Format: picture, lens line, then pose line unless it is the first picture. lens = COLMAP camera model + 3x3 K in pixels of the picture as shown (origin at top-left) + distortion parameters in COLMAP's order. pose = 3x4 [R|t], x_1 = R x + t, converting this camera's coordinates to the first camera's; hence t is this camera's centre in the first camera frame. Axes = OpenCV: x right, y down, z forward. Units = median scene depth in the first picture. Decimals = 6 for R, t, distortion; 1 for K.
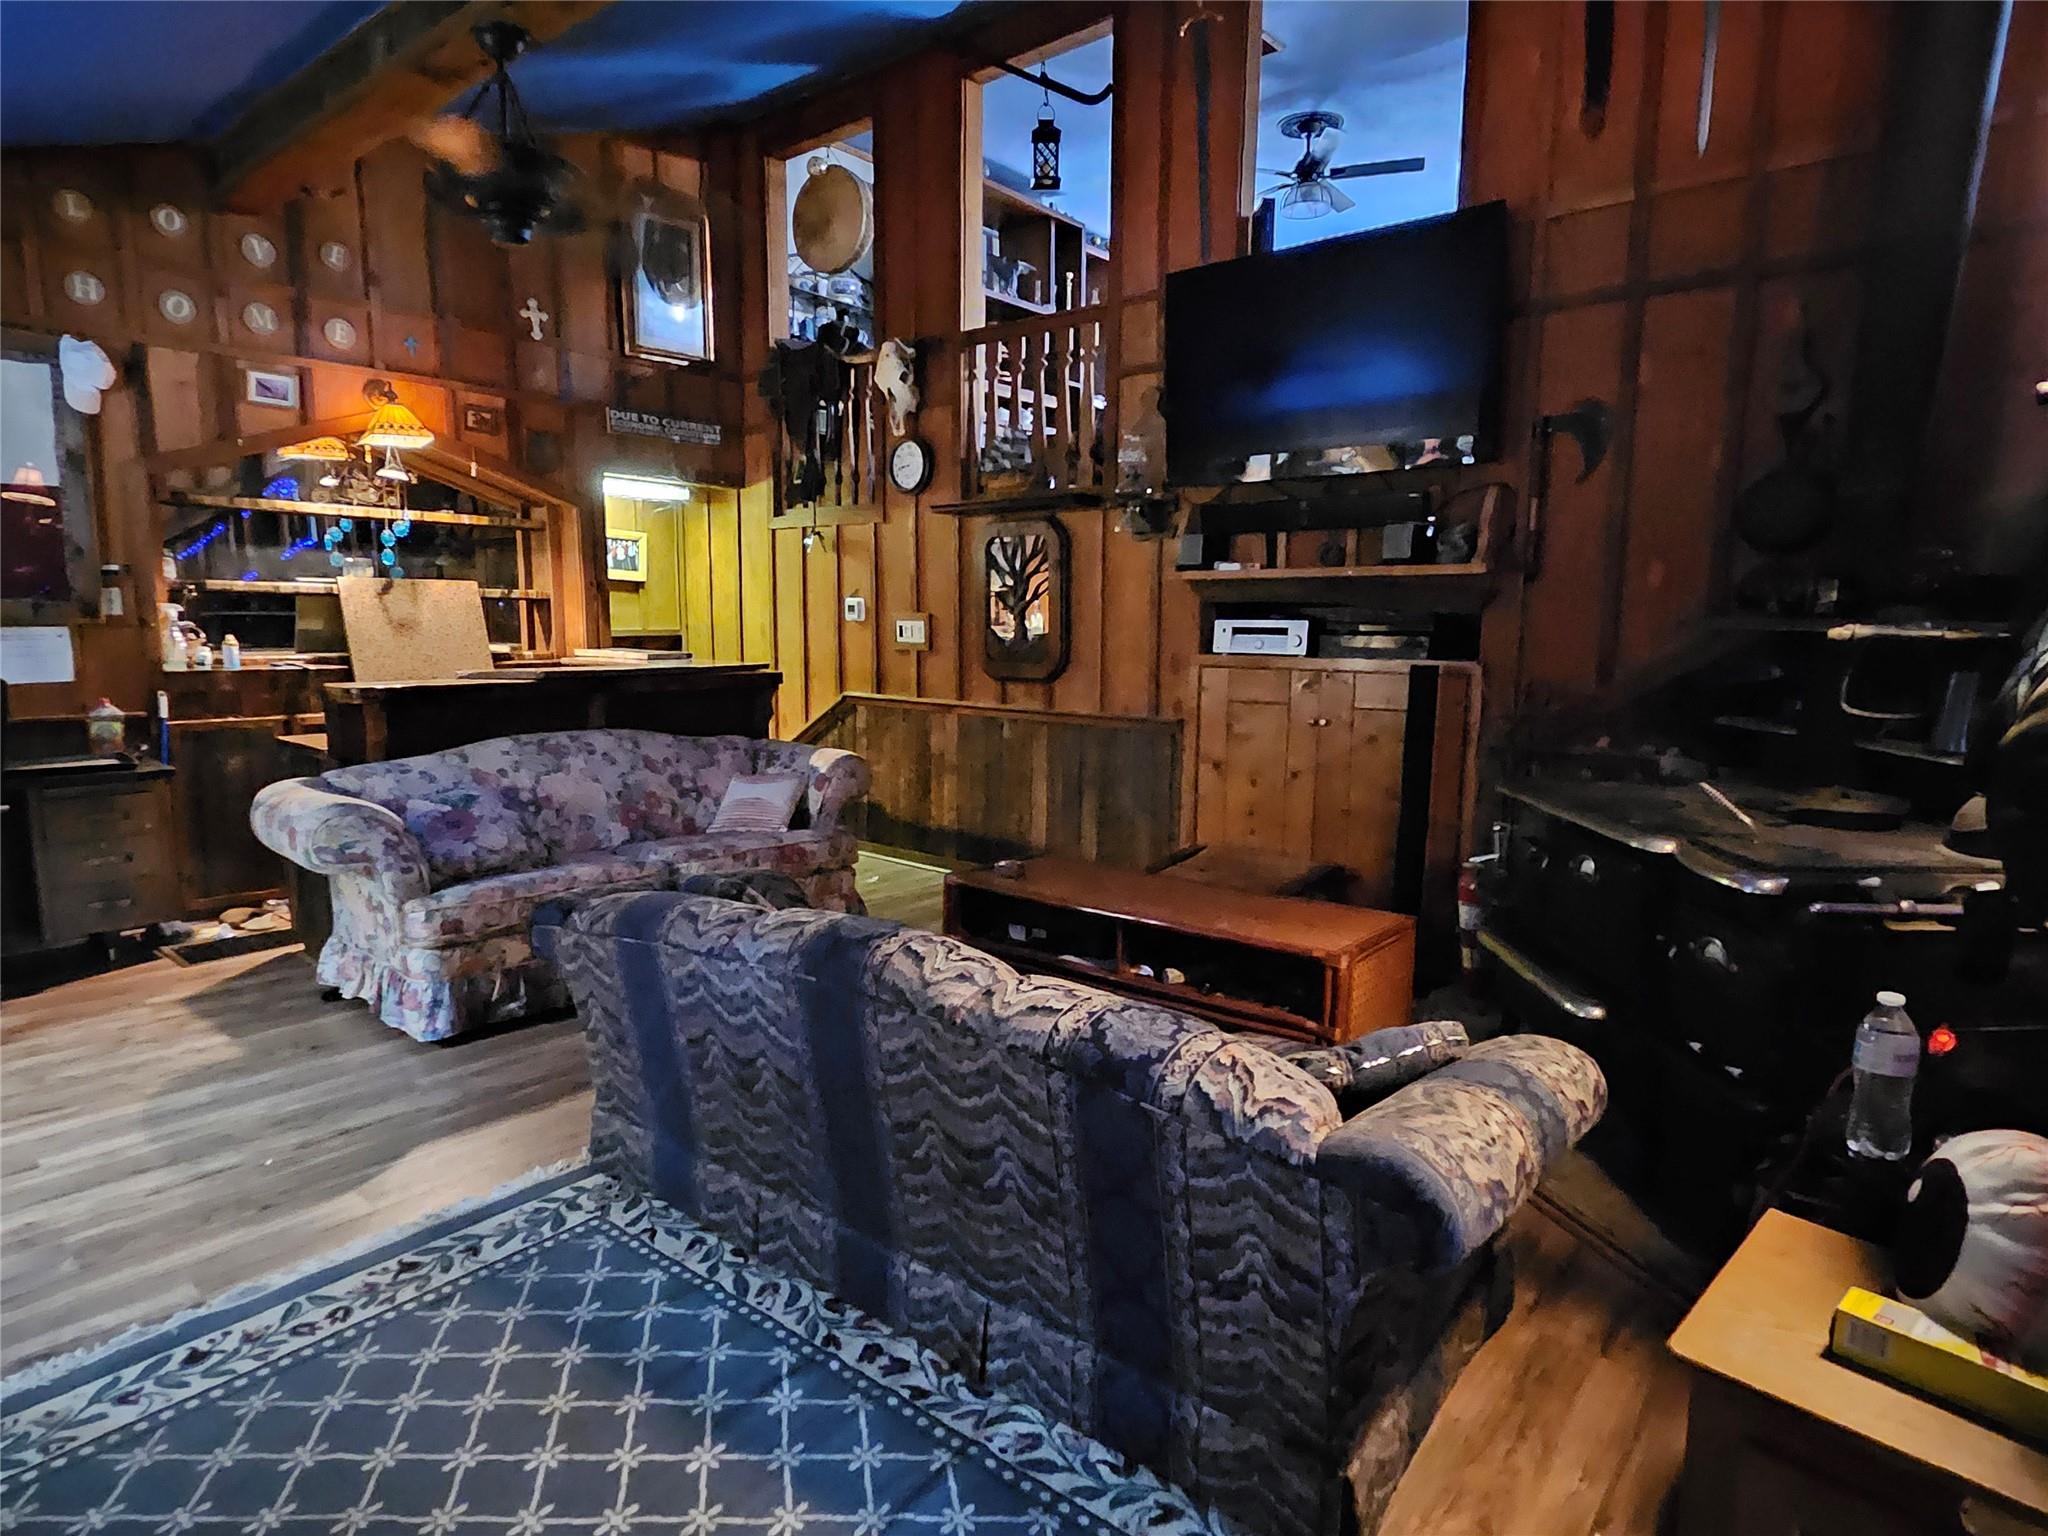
lens RADIAL K [[1113.3, 0, 1019.1], [0, 1113.3, 777.7], [0, 0, 1]] dist [-0.004438, -0.000031]
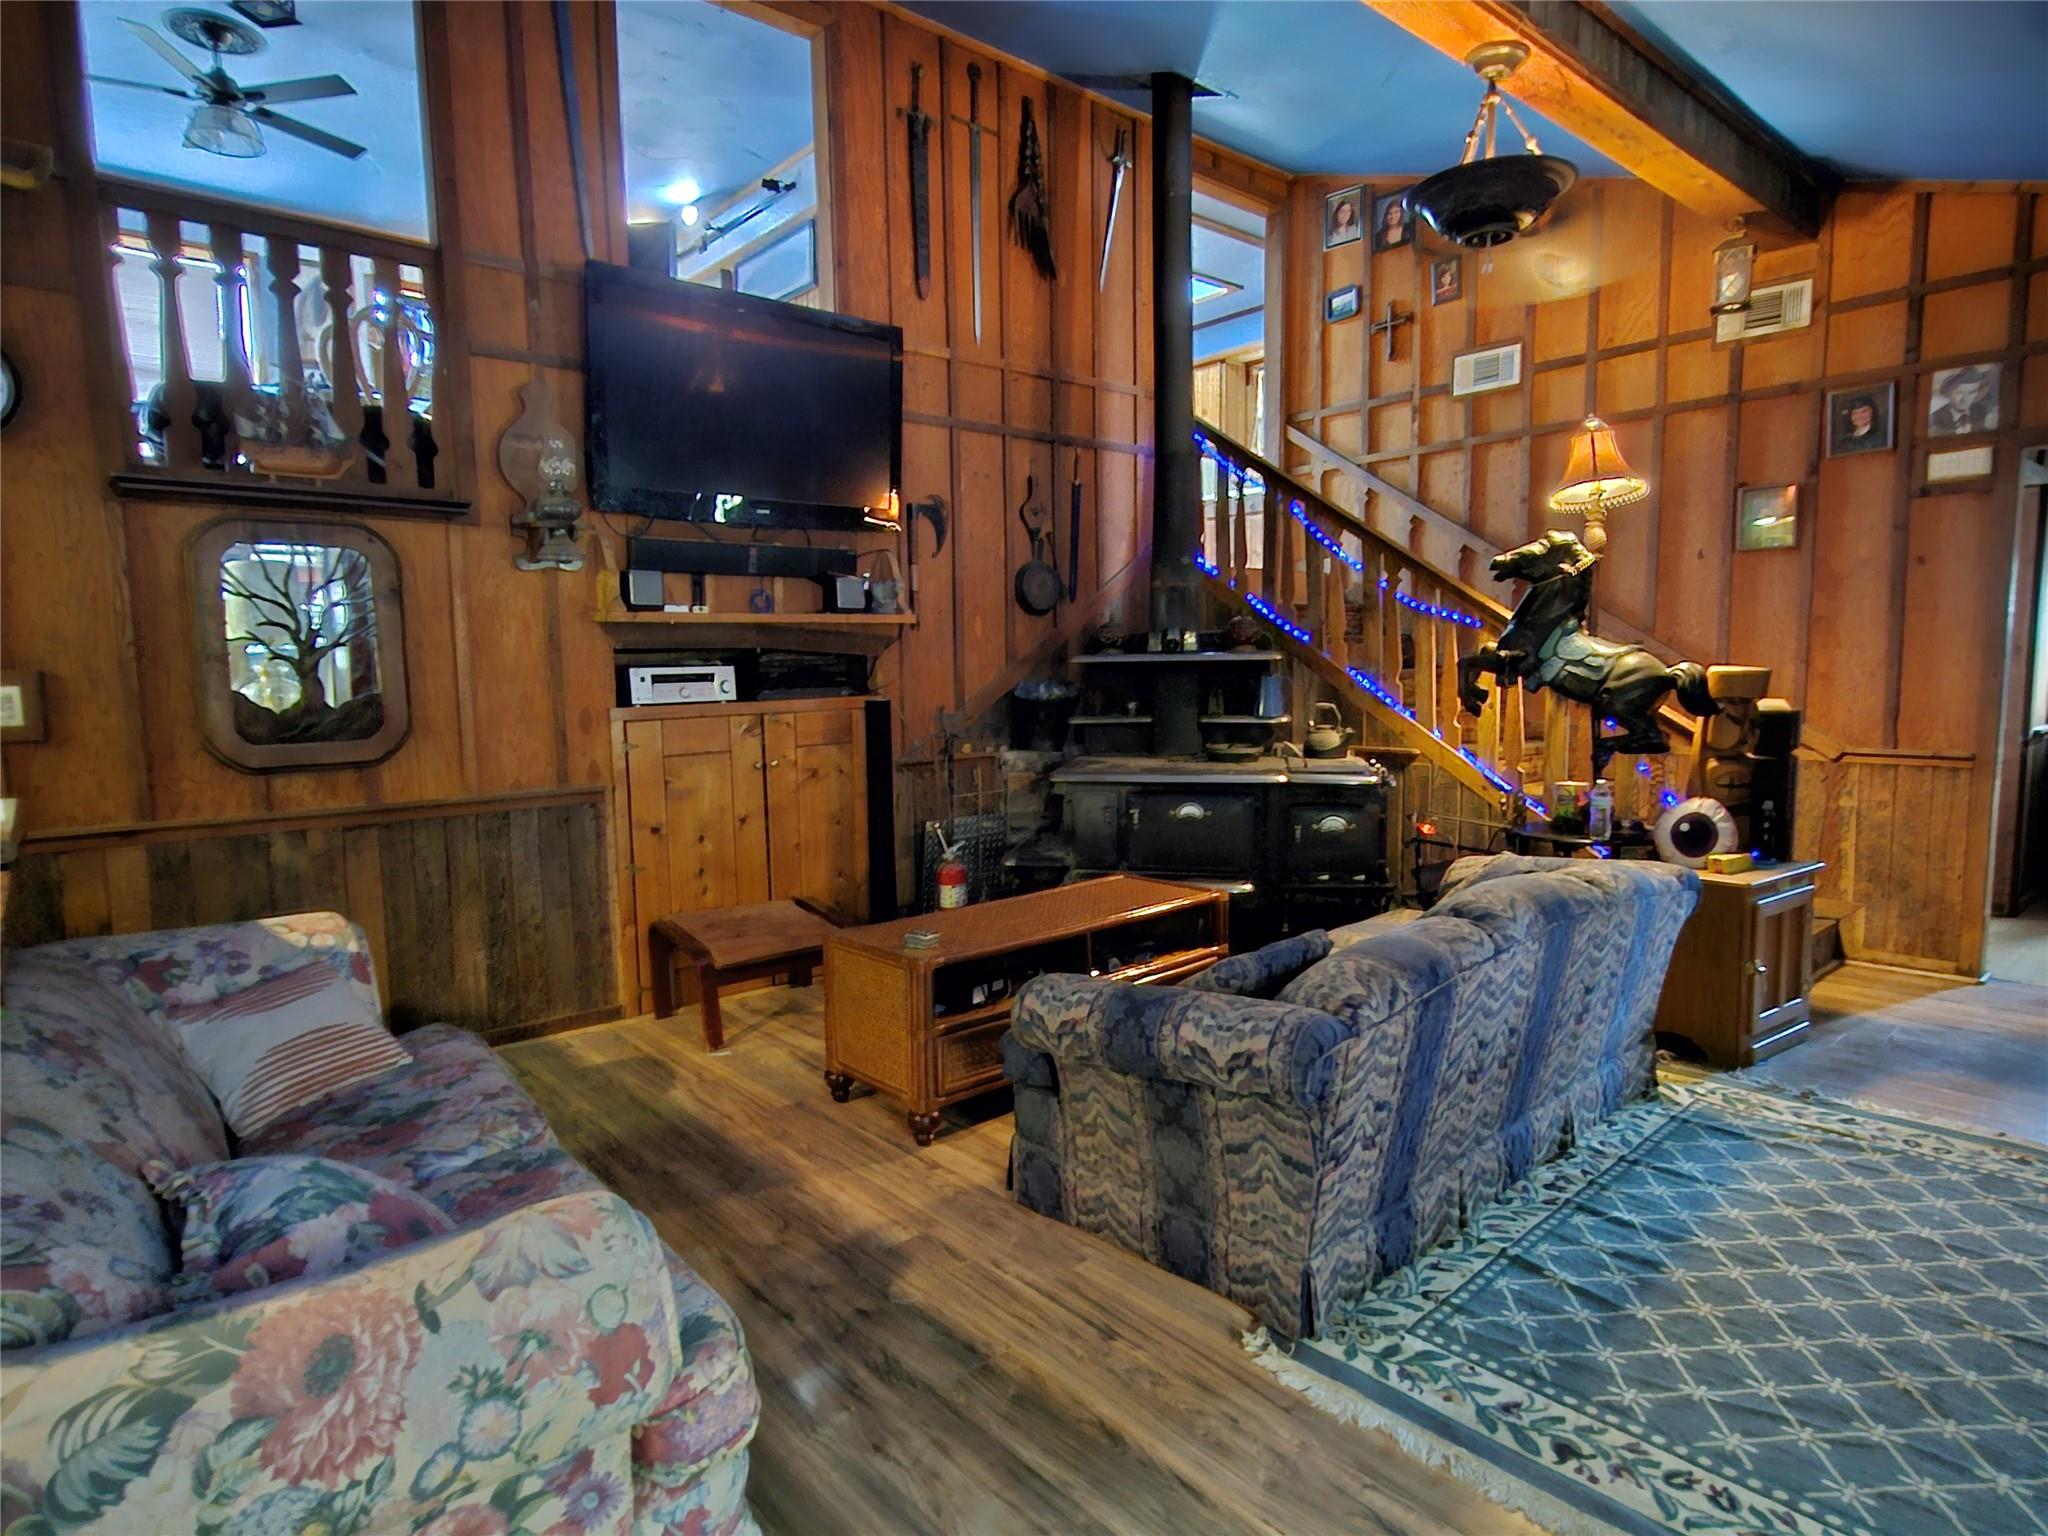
lens RADIAL K [[1113.3, 0, 1019.1], [0, 1113.3, 763.0], [0, 0, 1]] dist [-0.004438, -0.000031]
pose [[0.175737, -0.105794, 0.978736, -0.670117], [0.158959, 0.984212, 0.077844, -0.091406], [-0.971519, 0.141899, 0.189780, 0.570708]]
